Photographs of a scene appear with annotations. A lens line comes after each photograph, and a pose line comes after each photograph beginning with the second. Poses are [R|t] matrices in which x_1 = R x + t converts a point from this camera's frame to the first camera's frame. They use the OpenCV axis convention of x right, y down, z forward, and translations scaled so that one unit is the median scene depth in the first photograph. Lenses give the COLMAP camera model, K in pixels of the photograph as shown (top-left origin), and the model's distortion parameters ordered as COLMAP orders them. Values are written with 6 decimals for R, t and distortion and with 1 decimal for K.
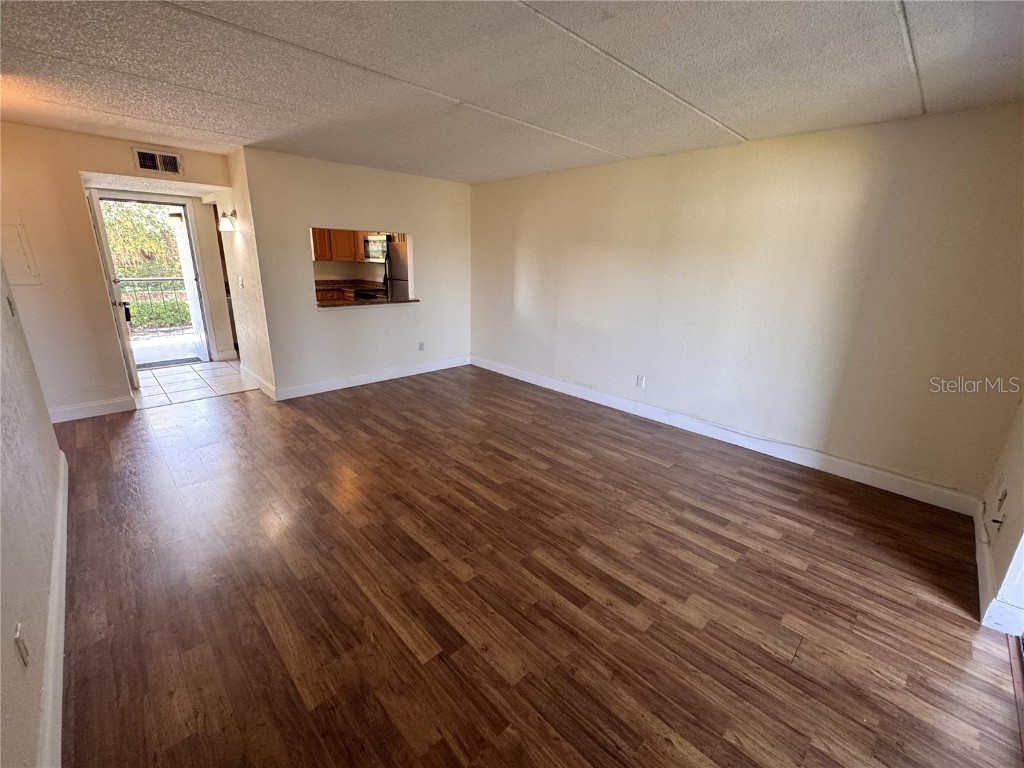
lens RADIAL K [[420.7, 0, 514.3], [0, 420.7, 381.7], [0, 0, 1]] dist [-0.000107, 0.000025]
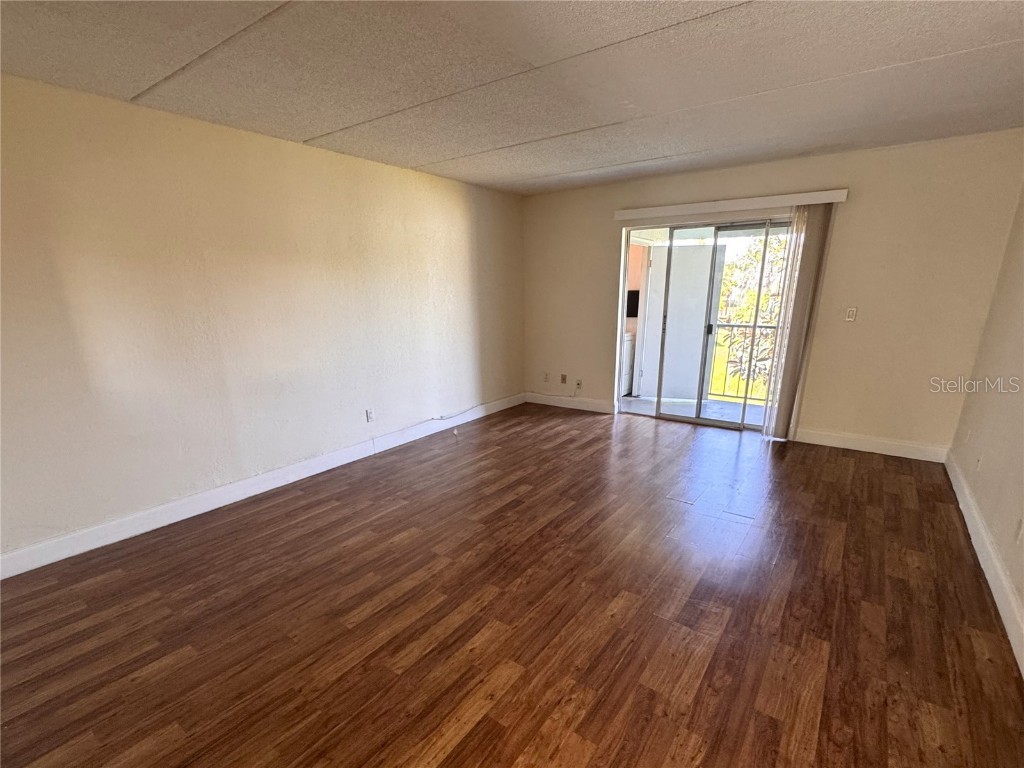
lens RADIAL K [[420.7, 0, 514.7], [0, 420.7, 385.5], [0, 0, 1]] dist [-0.000107, 0.000025]
pose [[-0.084498, -0.255889, 0.963006, -0.742305], [0.292645, 0.917468, 0.269466, -0.273757], [-0.952481, 0.304588, -0.002639, 0.818500]]
